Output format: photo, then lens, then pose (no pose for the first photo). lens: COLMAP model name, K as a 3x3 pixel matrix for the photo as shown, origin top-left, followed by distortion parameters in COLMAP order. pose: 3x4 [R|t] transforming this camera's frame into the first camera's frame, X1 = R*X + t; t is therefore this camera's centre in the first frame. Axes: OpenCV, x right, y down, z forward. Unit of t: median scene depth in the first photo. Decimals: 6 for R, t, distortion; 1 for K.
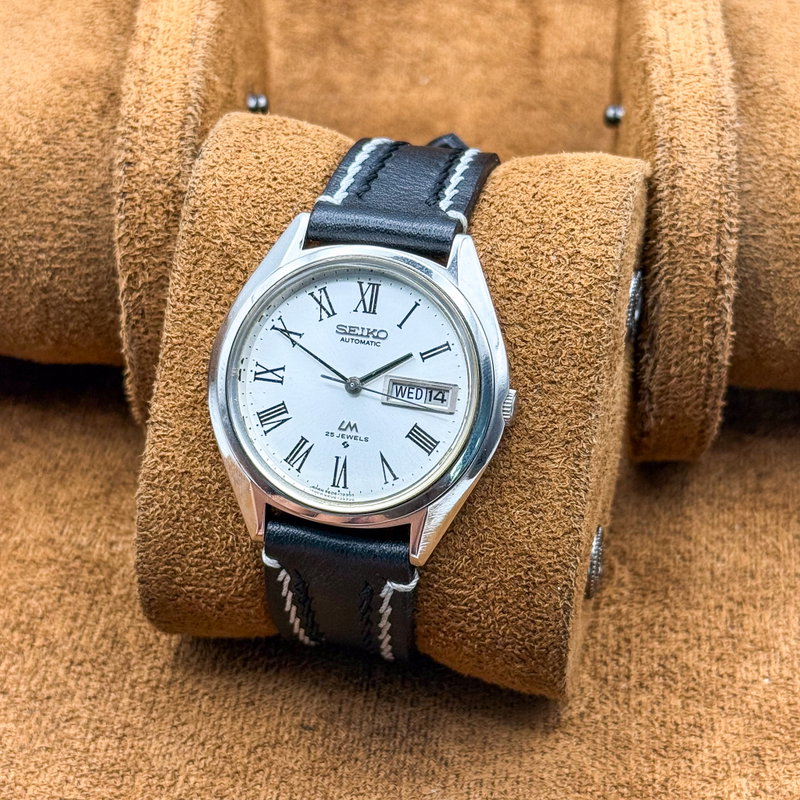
lens RADIAL K [[2000.7, 0, 377.1], [0, 2000.7, 400.4], [0, 0, 1]] dist [0.185147, 0.078105]
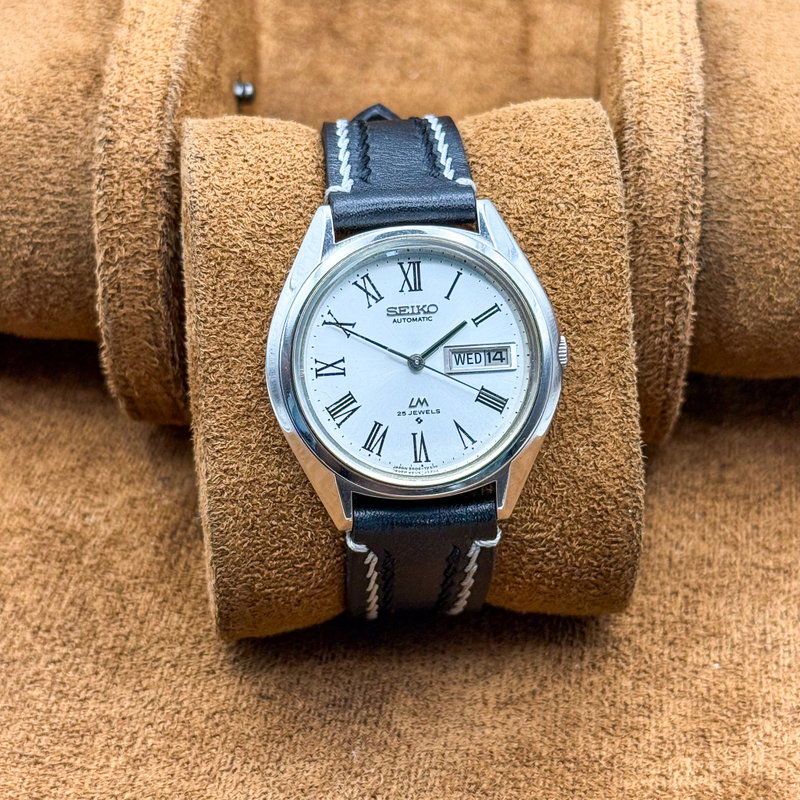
lens RADIAL K [[2000.7, 0, 377.1], [0, 2000.7, 400.4], [0, 0, 1]] dist [0.185147, 0.078105]
pose [[0.946188, -0.204834, 0.250542, -0.284254], [0.195549, 0.978752, 0.061688, -0.054260], [-0.257854, -0.009375, 0.966138, 0.007931]]
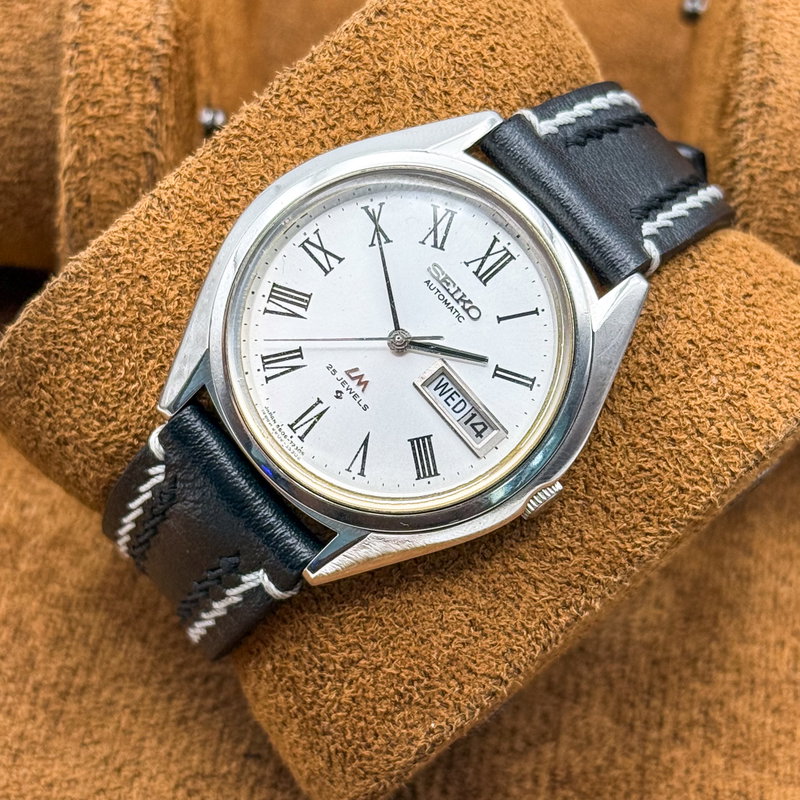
lens RADIAL K [[2384.6, 0, 401.0], [0, 2384.6, 383.0], [0, 0, 1]] dist [0.108868, 1.483546]
pose [[0.762938, 0.643439, 0.062543, -0.054340], [-0.645634, 0.763299, 0.023056, -0.015621], [-0.032904, -0.057970, 0.997776, 0.120110]]
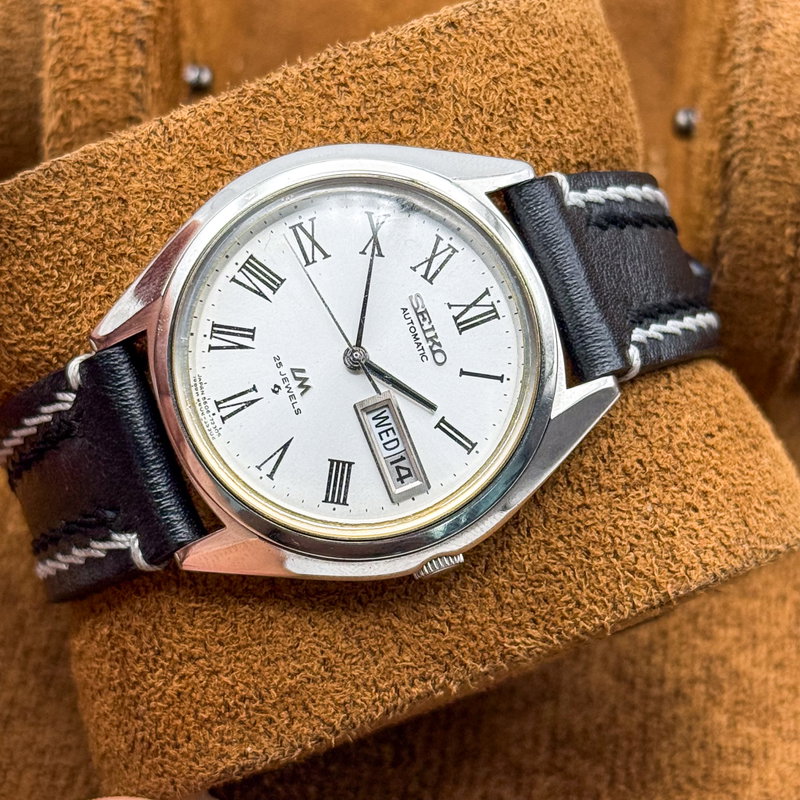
lens RADIAL K [[2384.6, 0, 401.0], [0, 2384.6, 383.0], [0, 0, 1]] dist [0.108868, 1.483546]
pose [[0.493264, 0.864378, 0.097679, -0.075240], [-0.868031, 0.496419, -0.009466, -0.008553], [-0.056672, -0.080119, 0.995173, 0.164349]]
